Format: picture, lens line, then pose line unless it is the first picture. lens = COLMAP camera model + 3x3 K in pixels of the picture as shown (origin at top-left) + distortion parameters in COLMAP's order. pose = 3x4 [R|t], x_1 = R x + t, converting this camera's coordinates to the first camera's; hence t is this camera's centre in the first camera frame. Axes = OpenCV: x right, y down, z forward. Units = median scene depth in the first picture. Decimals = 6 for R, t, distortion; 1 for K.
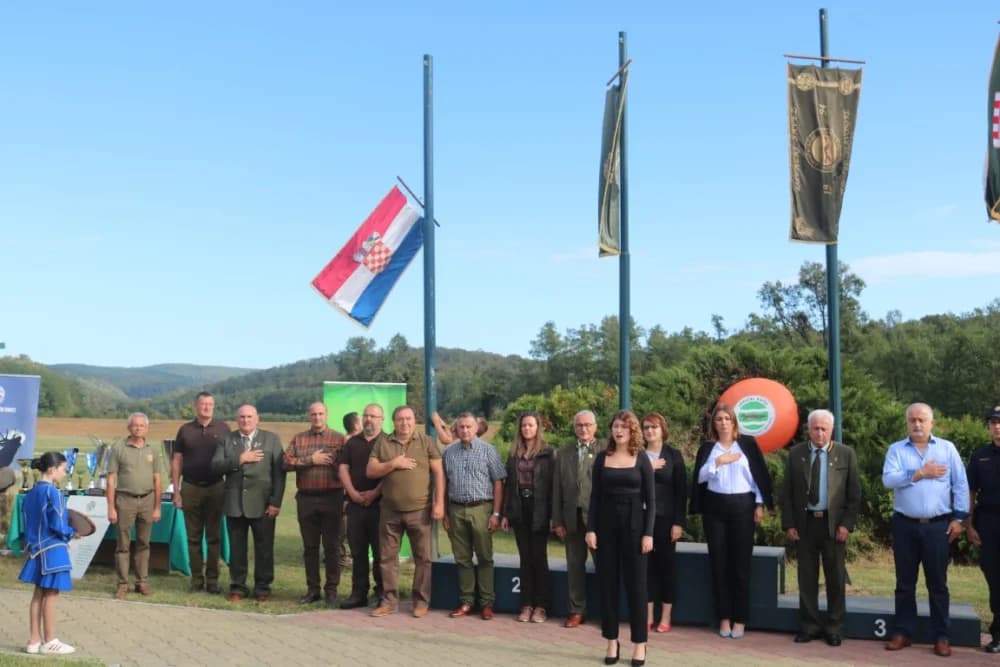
lens RADIAL K [[1221.5, 0, 472.5], [0, 1221.5, 331.9], [0, 0, 1]] dist [-0.068765, 0.067408]
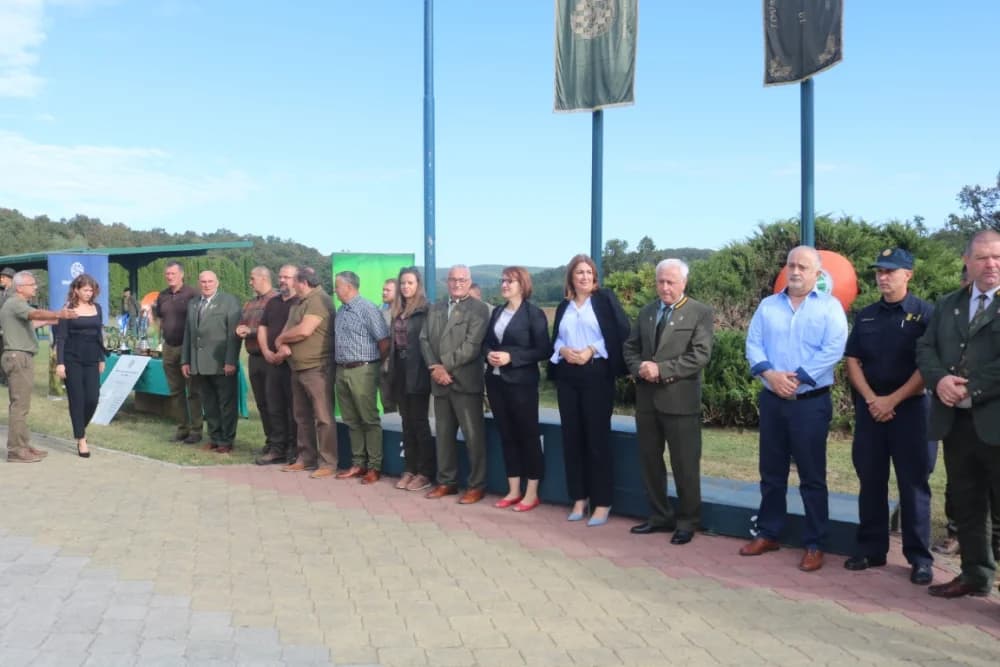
lens RADIAL K [[899.0, 0, 498.5], [0, 899.0, 365.7], [0, 0, 1]] dist [-0.113456, 0.076636]
pose [[0.955575, 0.019842, -0.294079, 0.072290], [0.019544, 0.991270, 0.130390, 0.011651], [0.294099, -0.130345, 0.946845, 0.082143]]
